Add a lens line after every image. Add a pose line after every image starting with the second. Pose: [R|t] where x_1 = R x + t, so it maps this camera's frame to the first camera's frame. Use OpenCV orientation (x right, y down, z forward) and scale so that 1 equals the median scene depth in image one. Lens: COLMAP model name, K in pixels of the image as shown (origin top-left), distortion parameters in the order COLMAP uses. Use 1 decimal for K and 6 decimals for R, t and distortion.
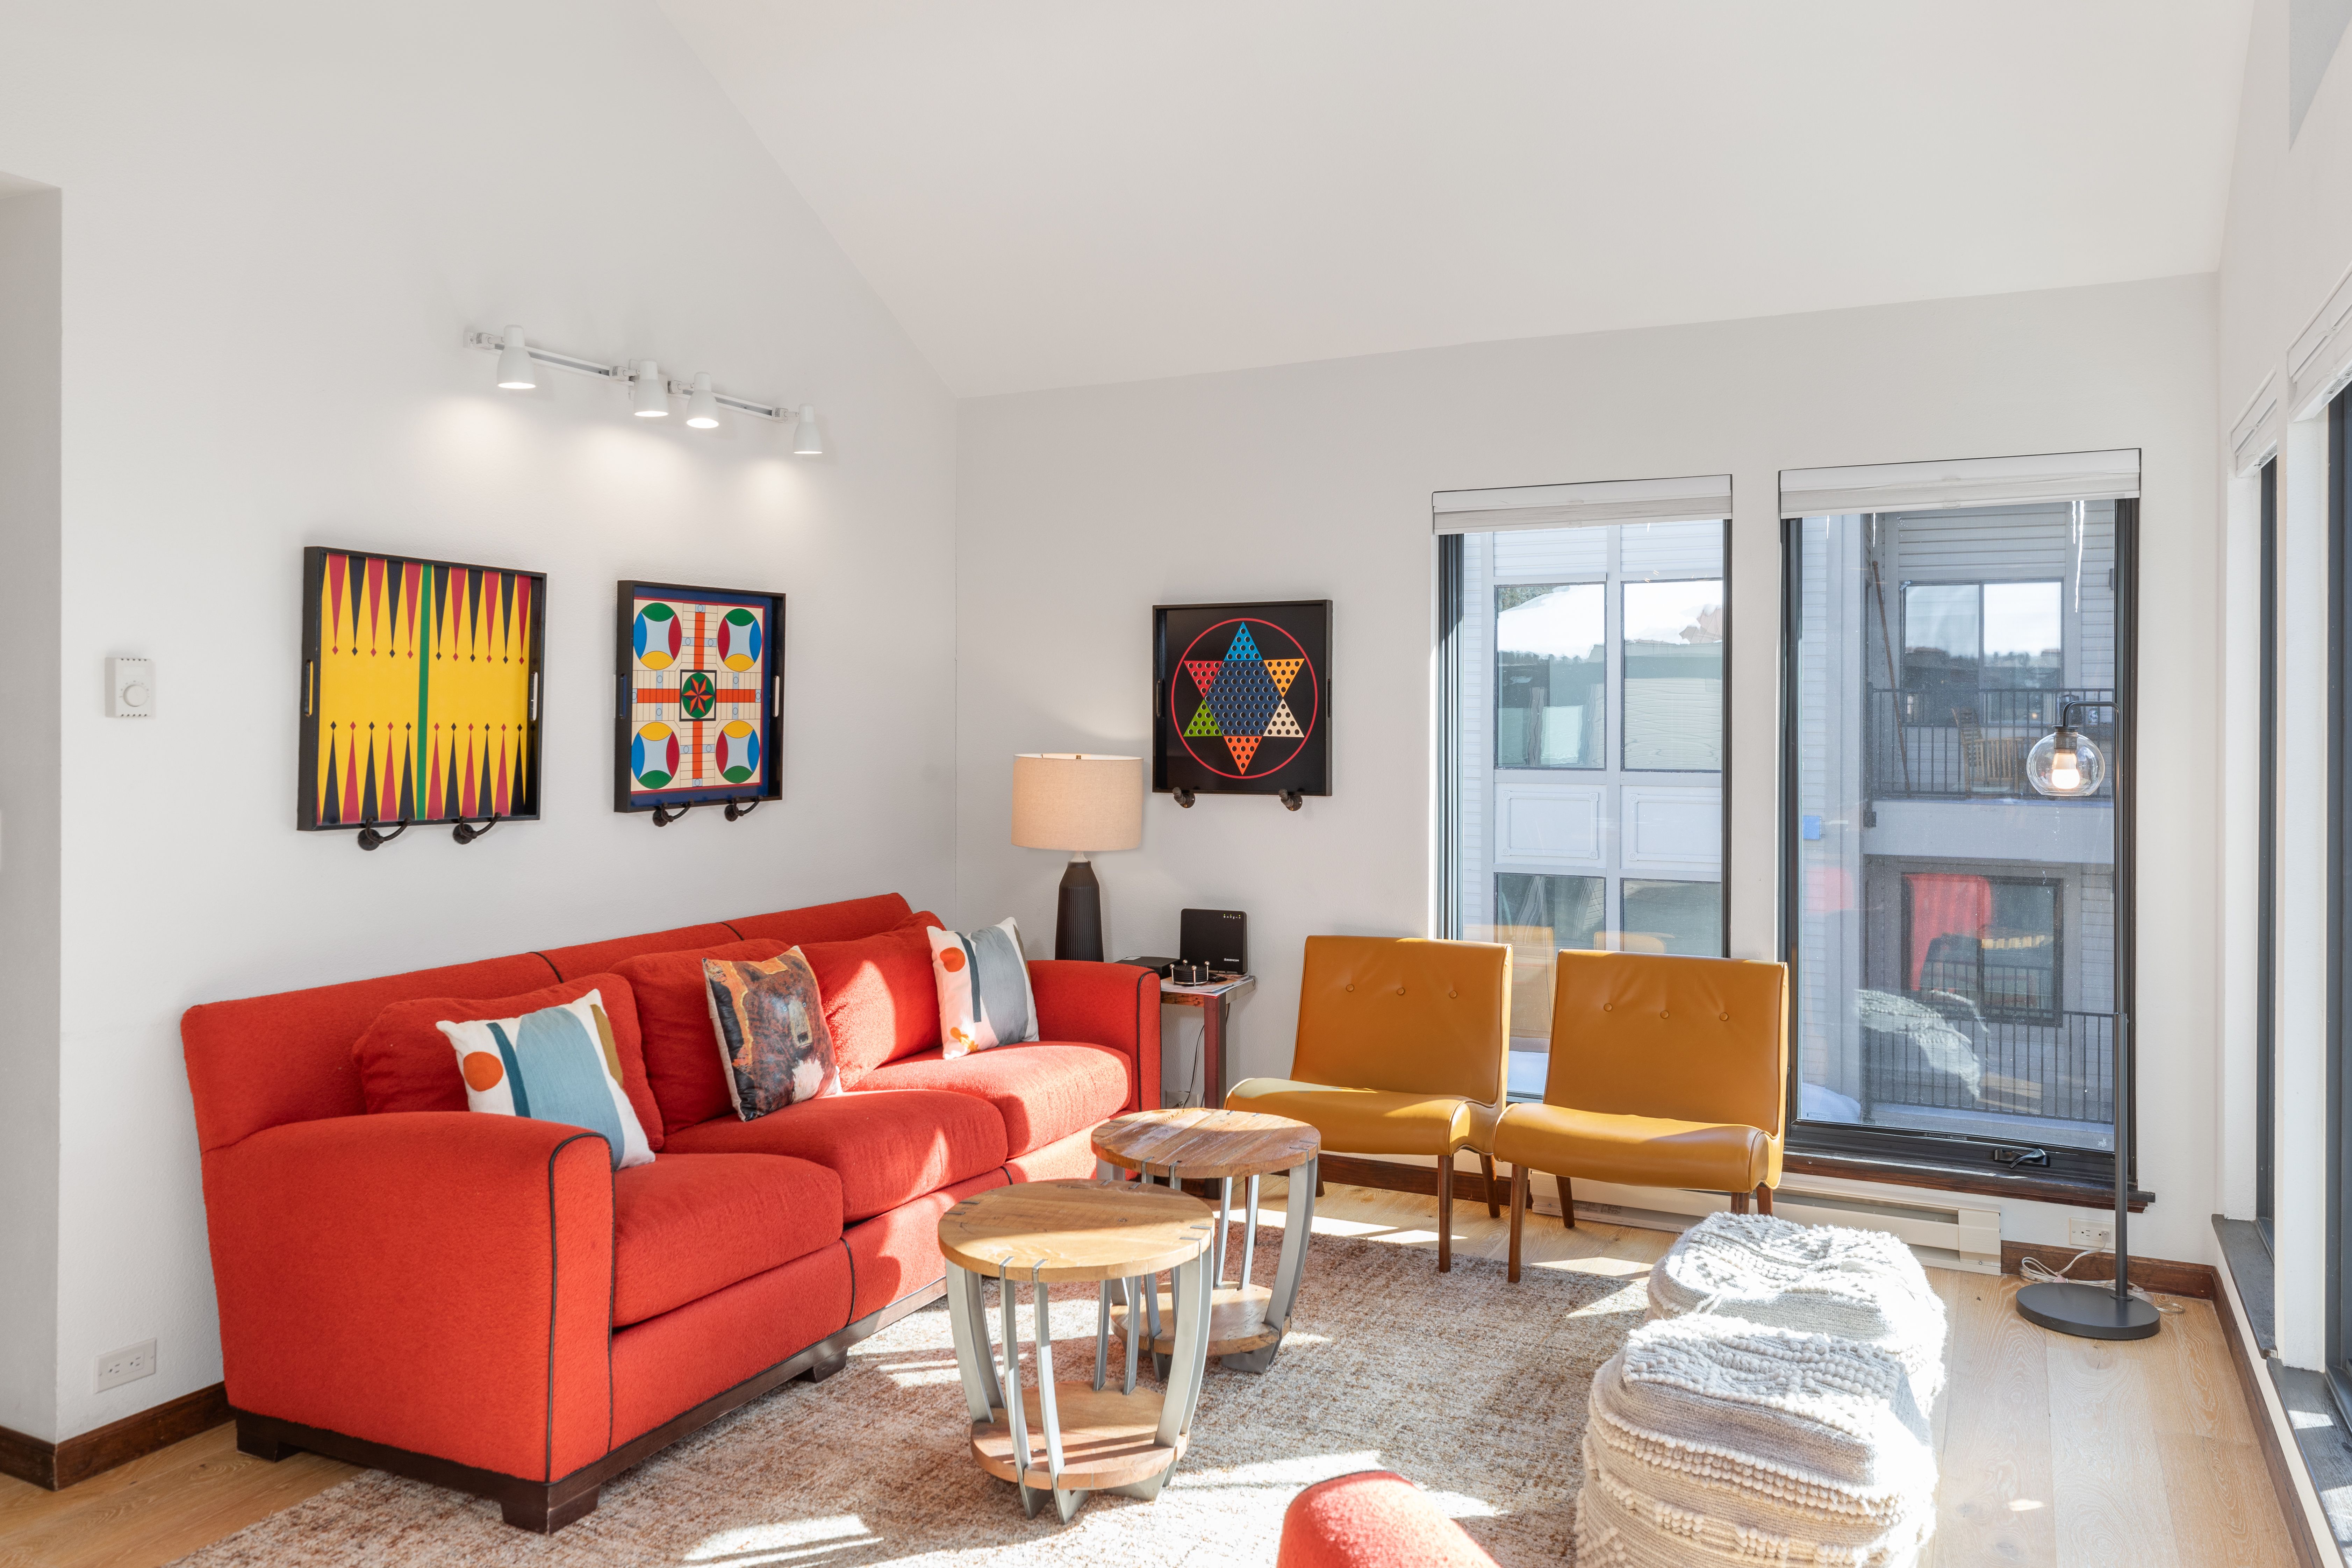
lens RADIAL K [[1656.9, 0, 1206.3], [0, 1656.9, 719.1], [0, 0, 1]] dist [0.006624, 0.003259]
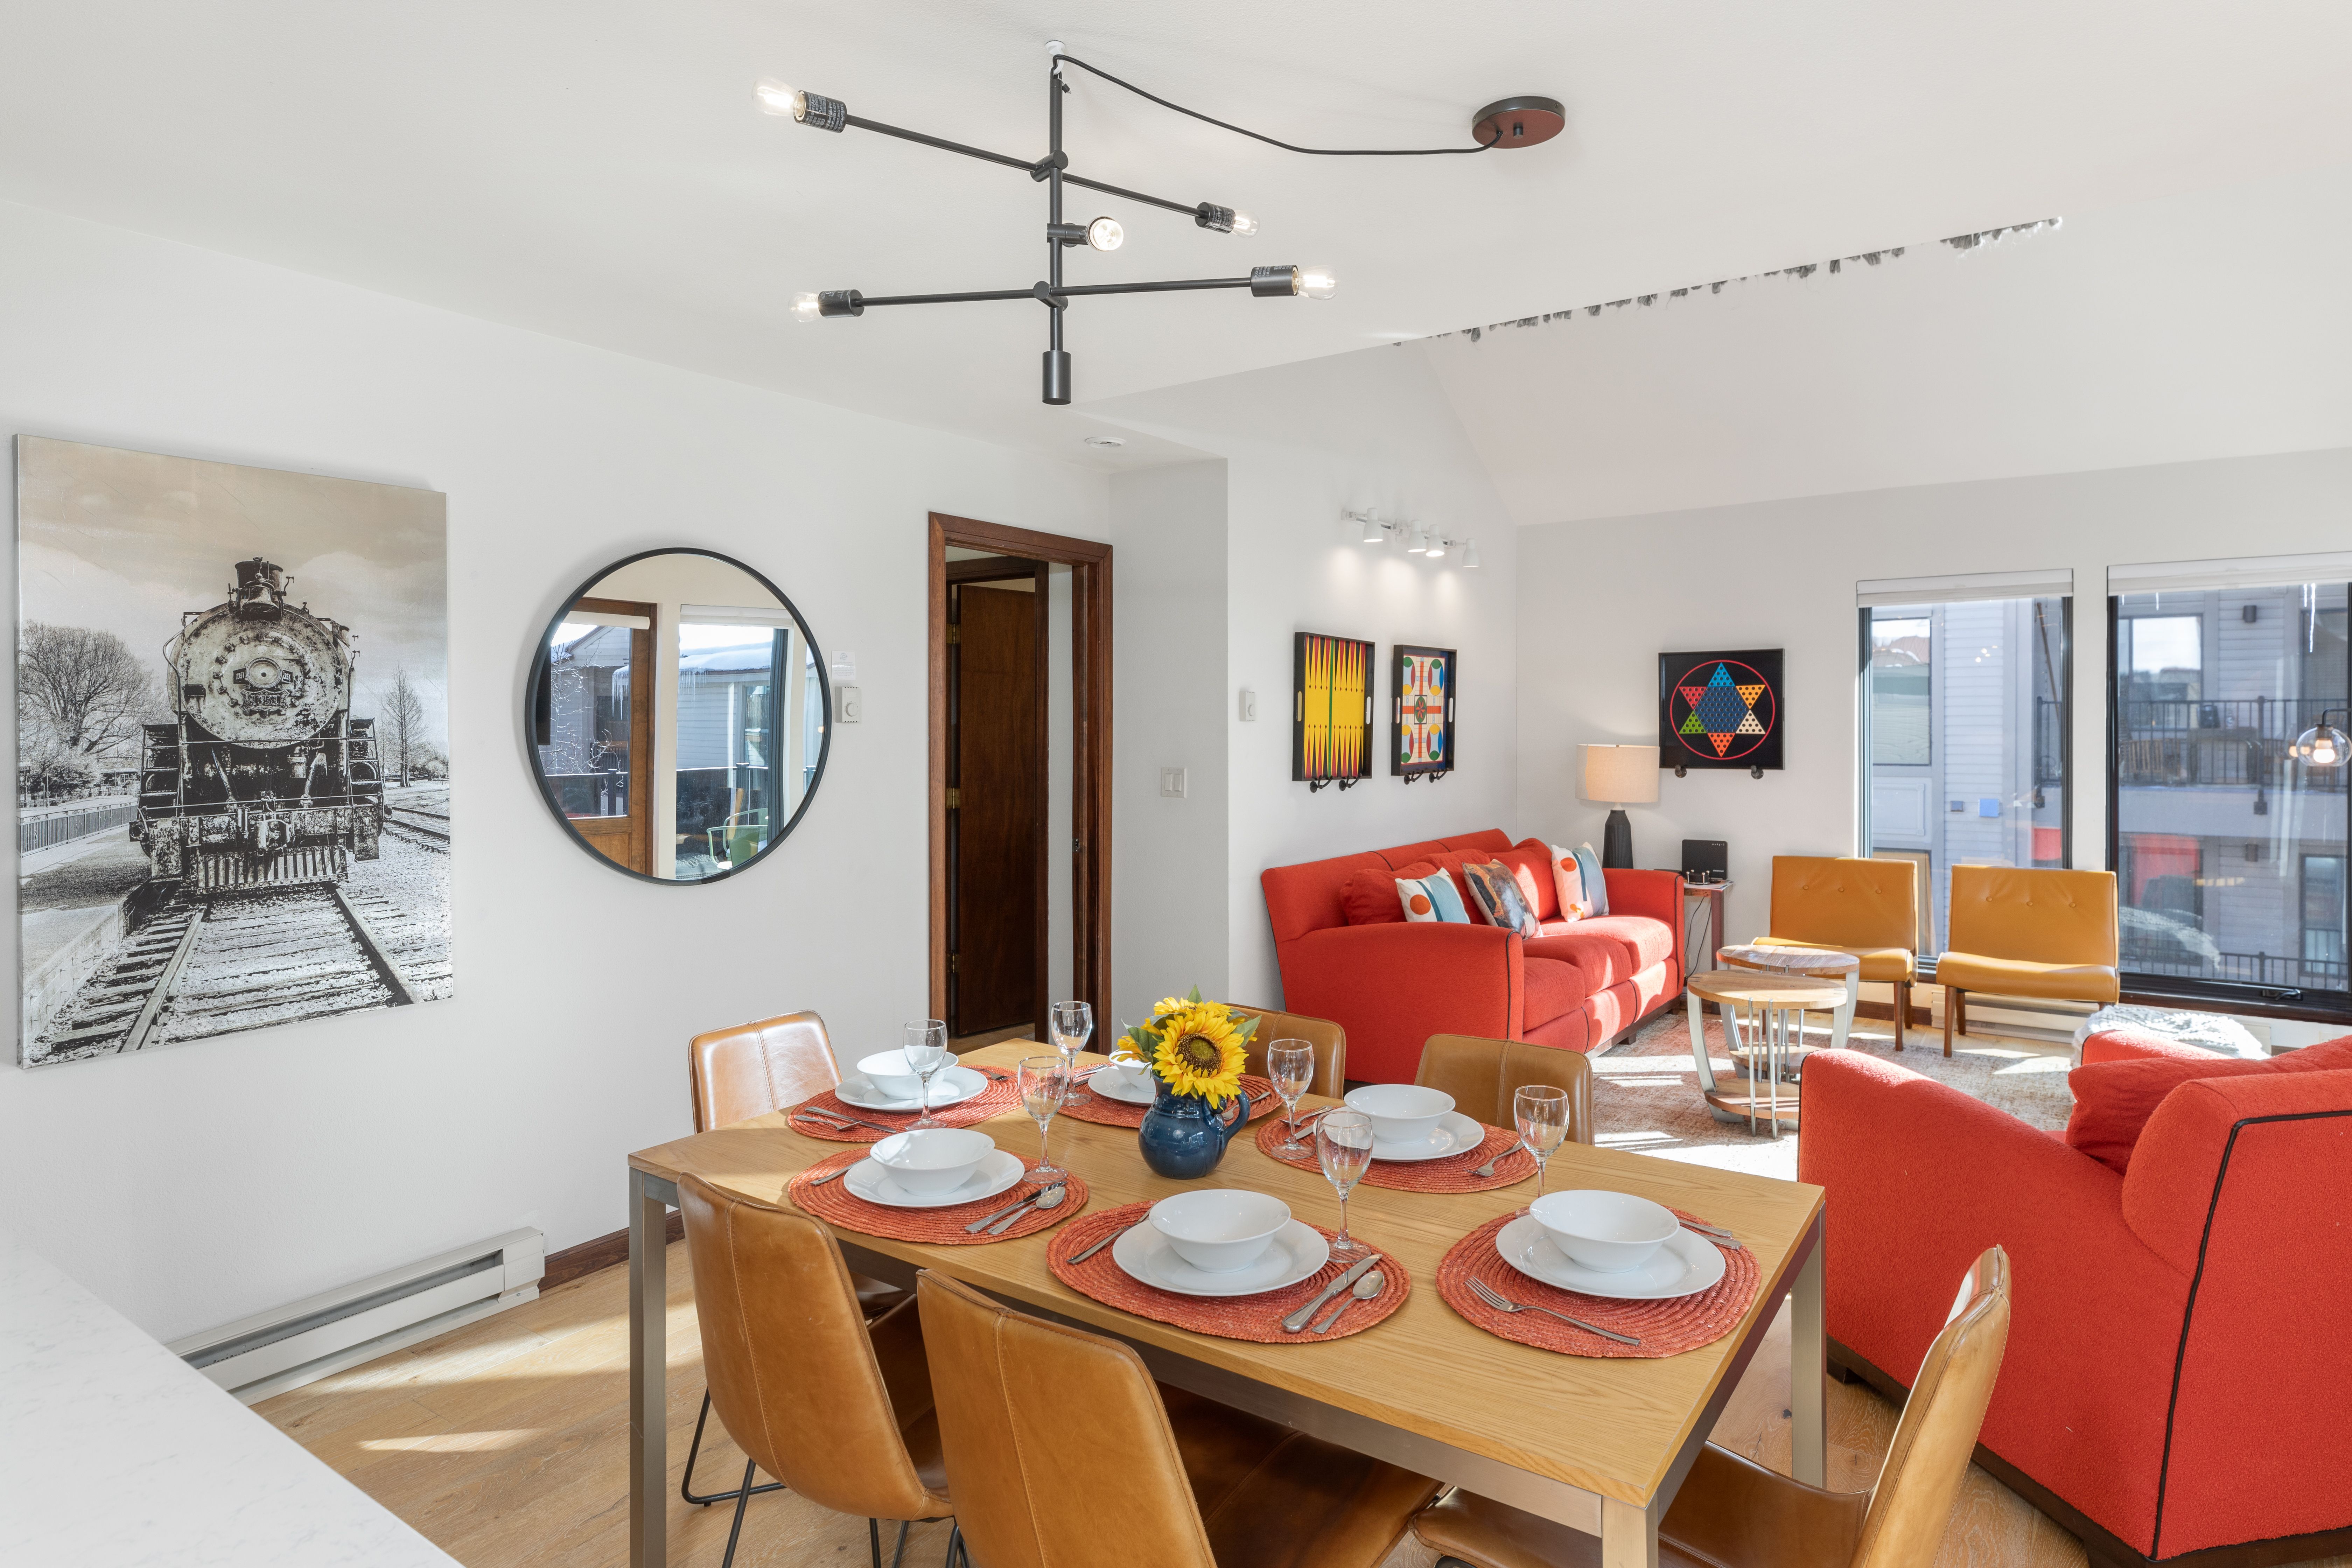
lens RADIAL K [[1285.8, 0, 1208.7], [0, 1285.8, 730.9], [0, 0, 1]] dist [0.005820, -0.001402]
pose [[0.988278, -0.002612, -0.152641, -0.299835], [0.002919, 0.999994, 0.001788, 0.004632], [0.152636, -0.002212, 0.988280, -0.339158]]
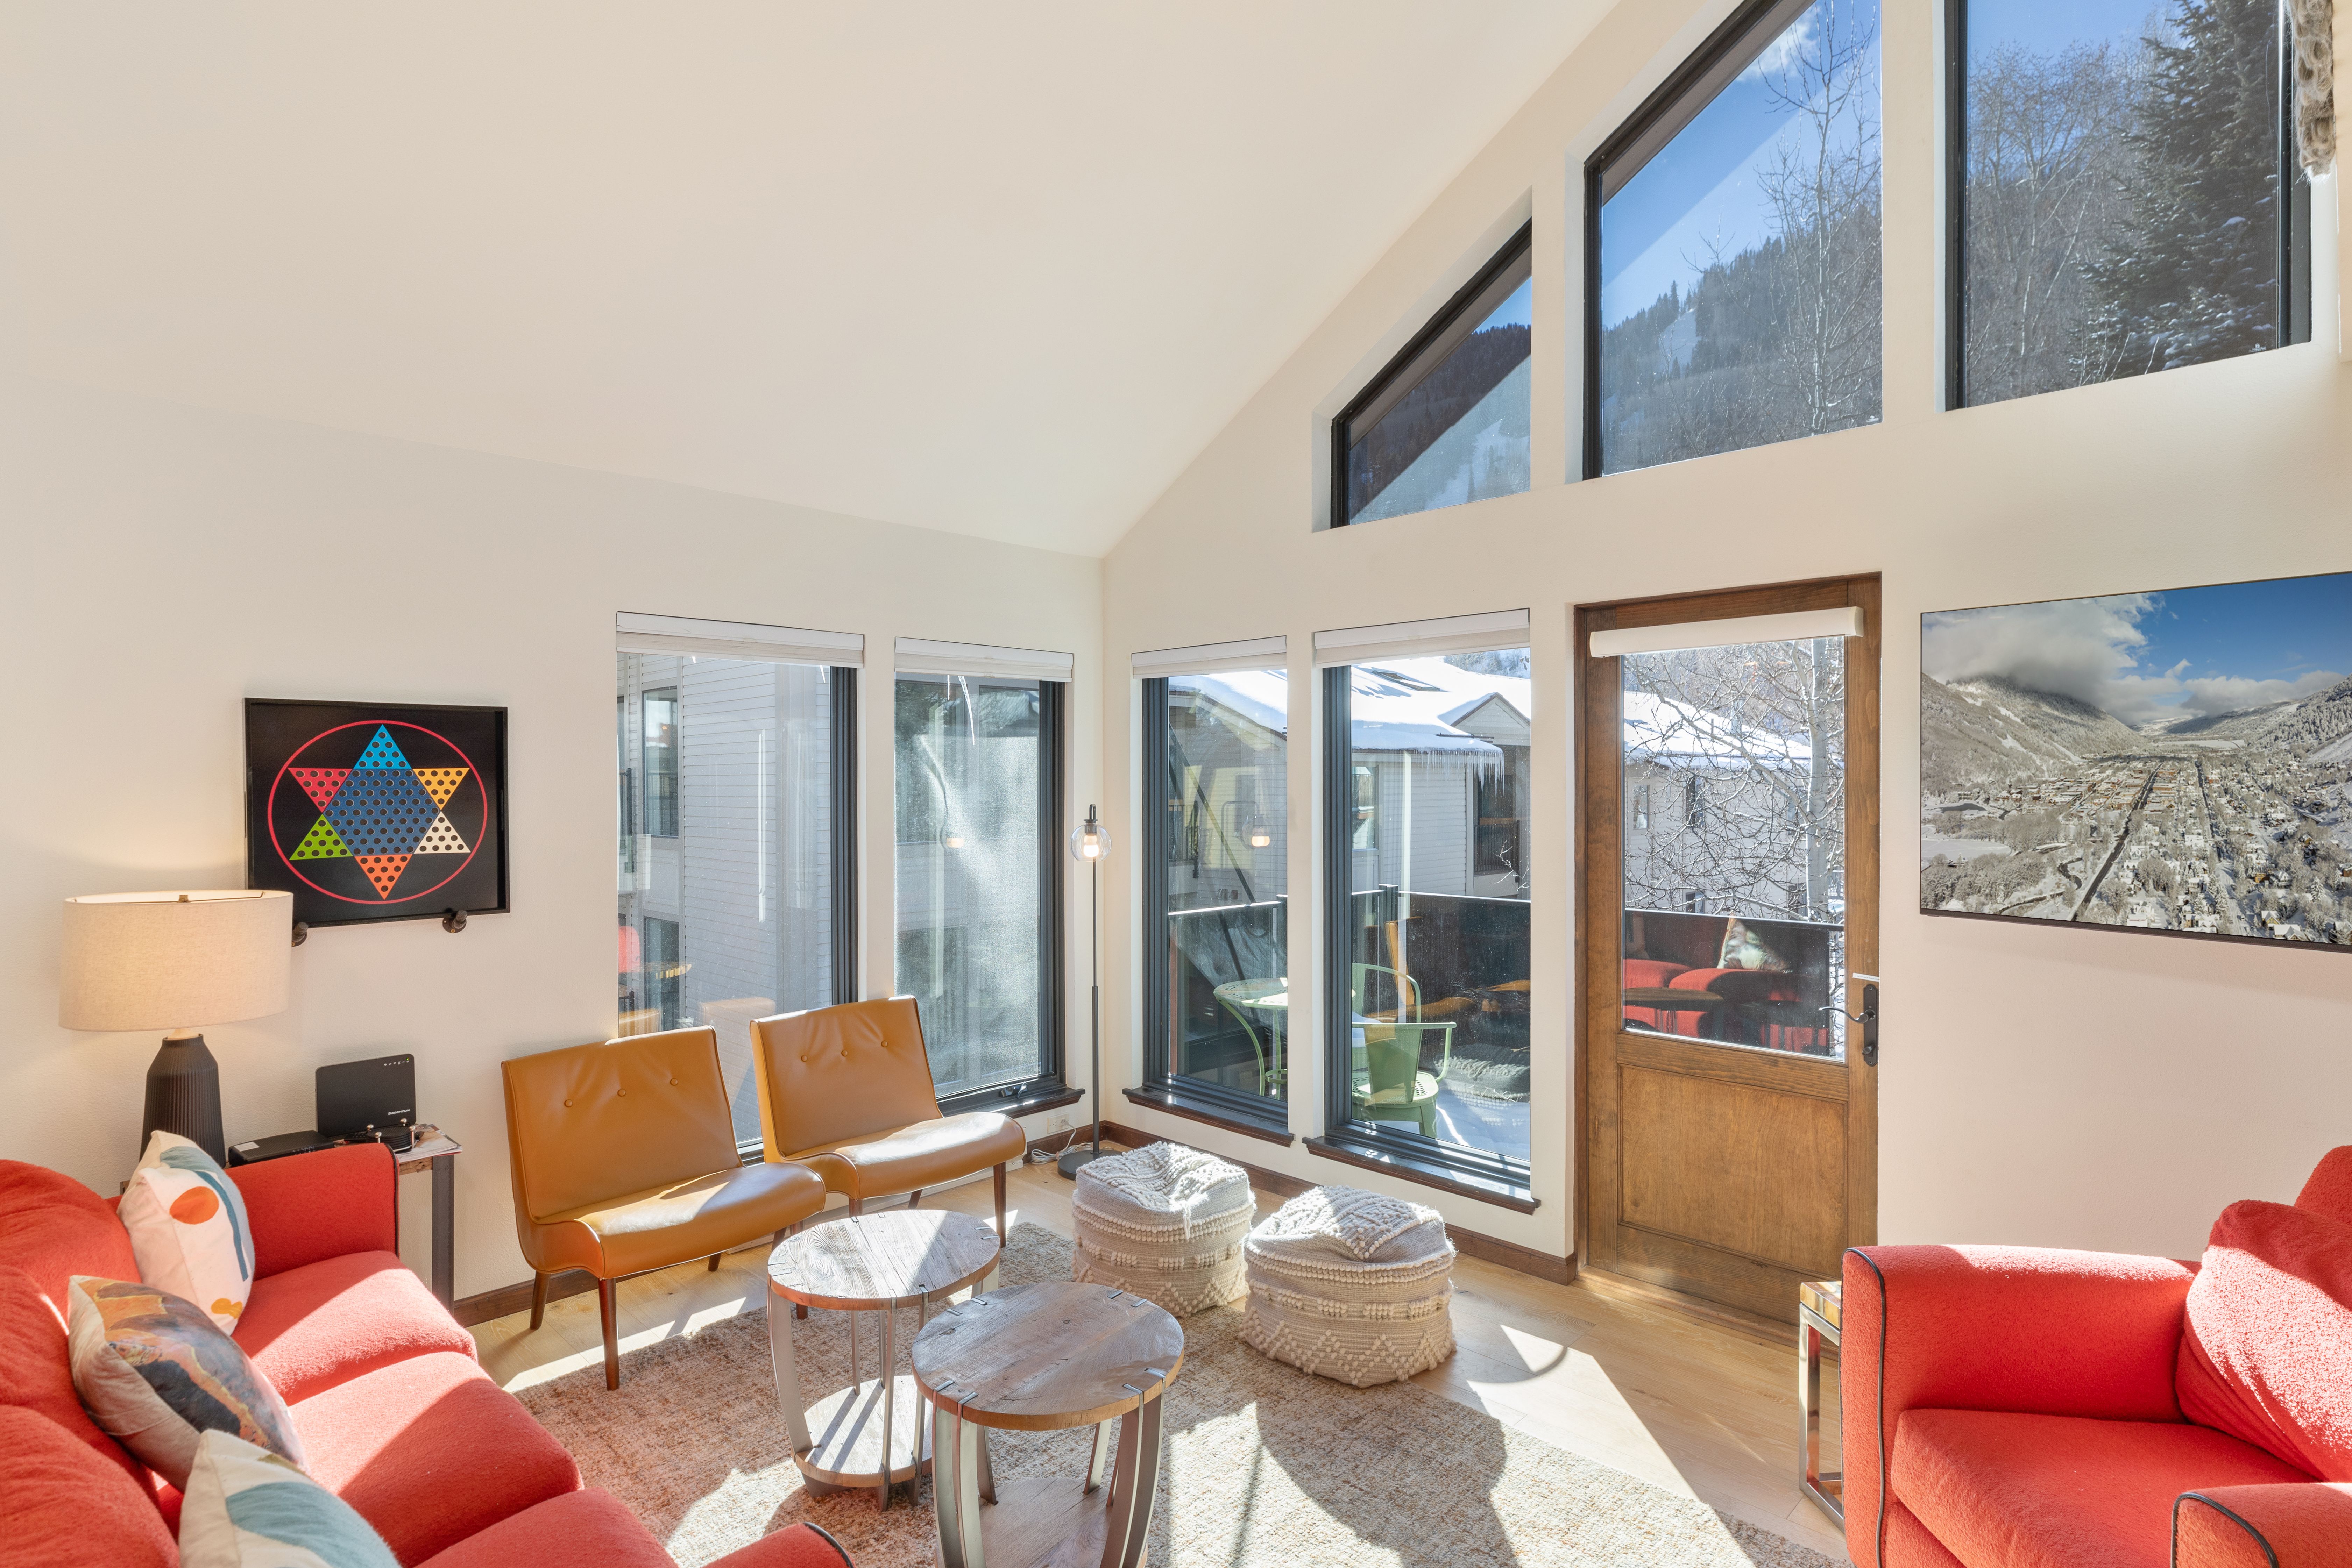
lens RADIAL K [[1169.7, 0, 1176.0], [0, 1169.7, 784.0], [0, 0, 1]] dist [0.000010, -0.001025]
pose [[0.324699, -0.006226, 0.945797, -0.455779], [0.007763, 0.999962, 0.003917, -0.028432], [-0.945785, 0.006071, 0.324735, 0.431084]]
